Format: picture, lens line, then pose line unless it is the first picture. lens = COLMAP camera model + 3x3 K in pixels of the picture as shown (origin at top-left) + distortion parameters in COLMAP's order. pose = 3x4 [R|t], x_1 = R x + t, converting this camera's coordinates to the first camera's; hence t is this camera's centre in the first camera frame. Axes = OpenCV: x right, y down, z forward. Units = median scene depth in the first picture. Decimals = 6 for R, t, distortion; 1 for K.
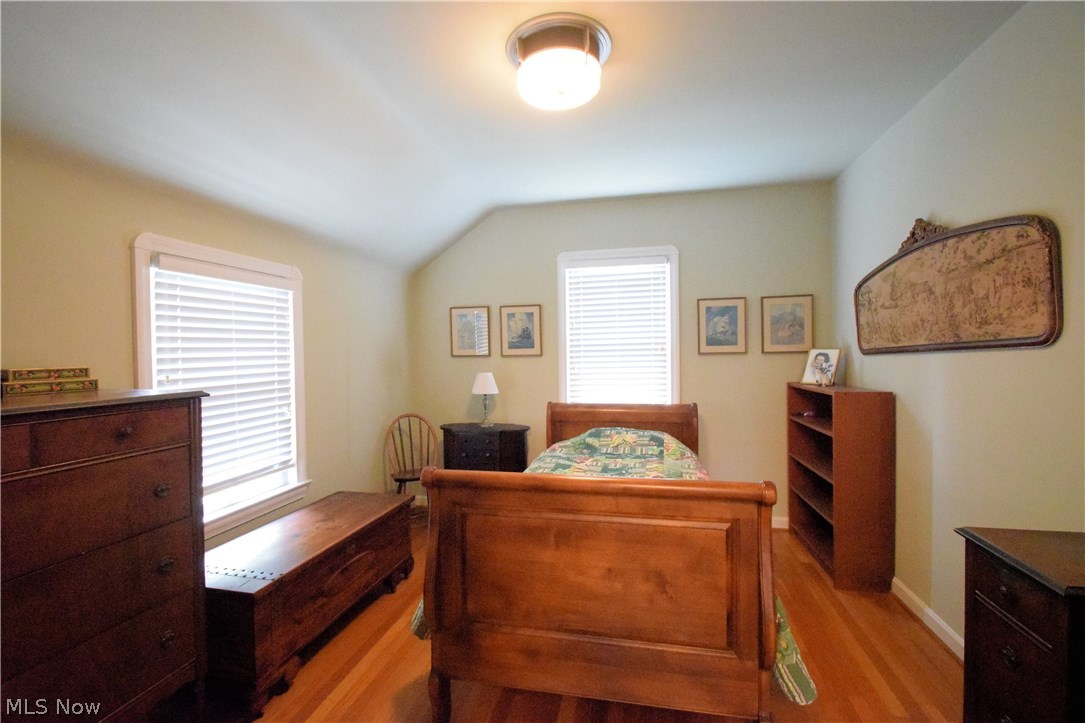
lens RADIAL K [[478.8, 0, 542.5], [0, 478.8, 361.5], [0, 0, 1]] dist [-0.000516, -0.000182]
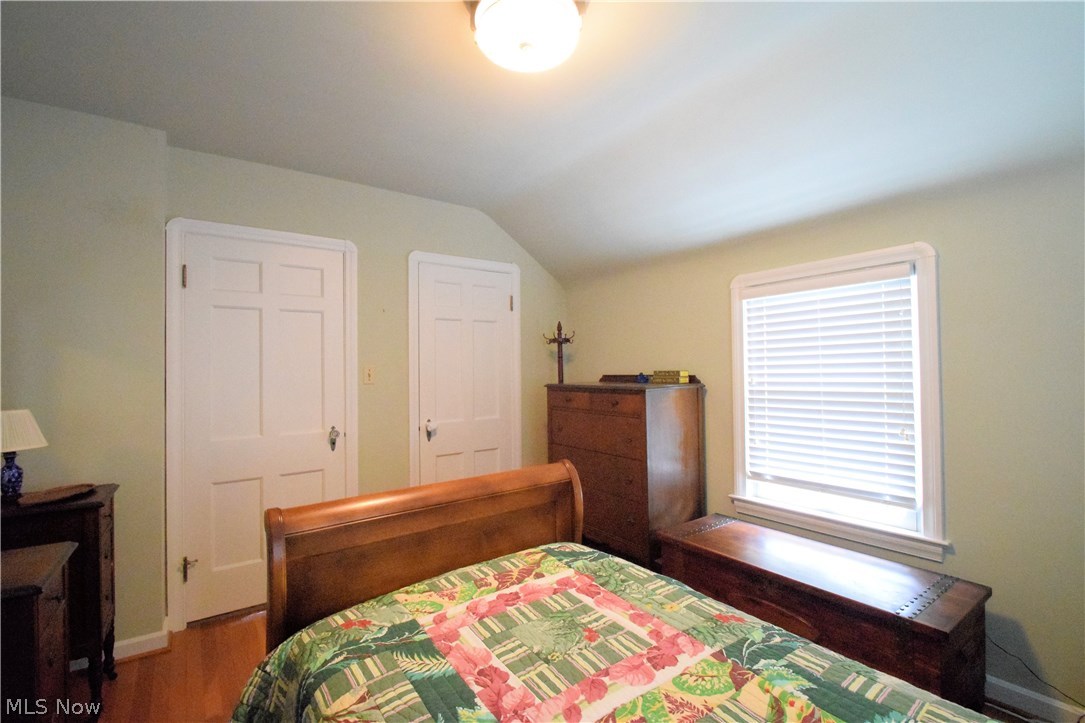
lens RADIAL K [[478.8, 0, 542.5], [0, 478.8, 361.5], [0, 0, 1]] dist [-0.000516, -0.000182]
pose [[-0.662761, 0.014316, -0.748694, 0.444017], [0.008898, 0.999897, 0.011242, -0.028310], [0.748778, 0.000789, -0.662820, 1.096302]]
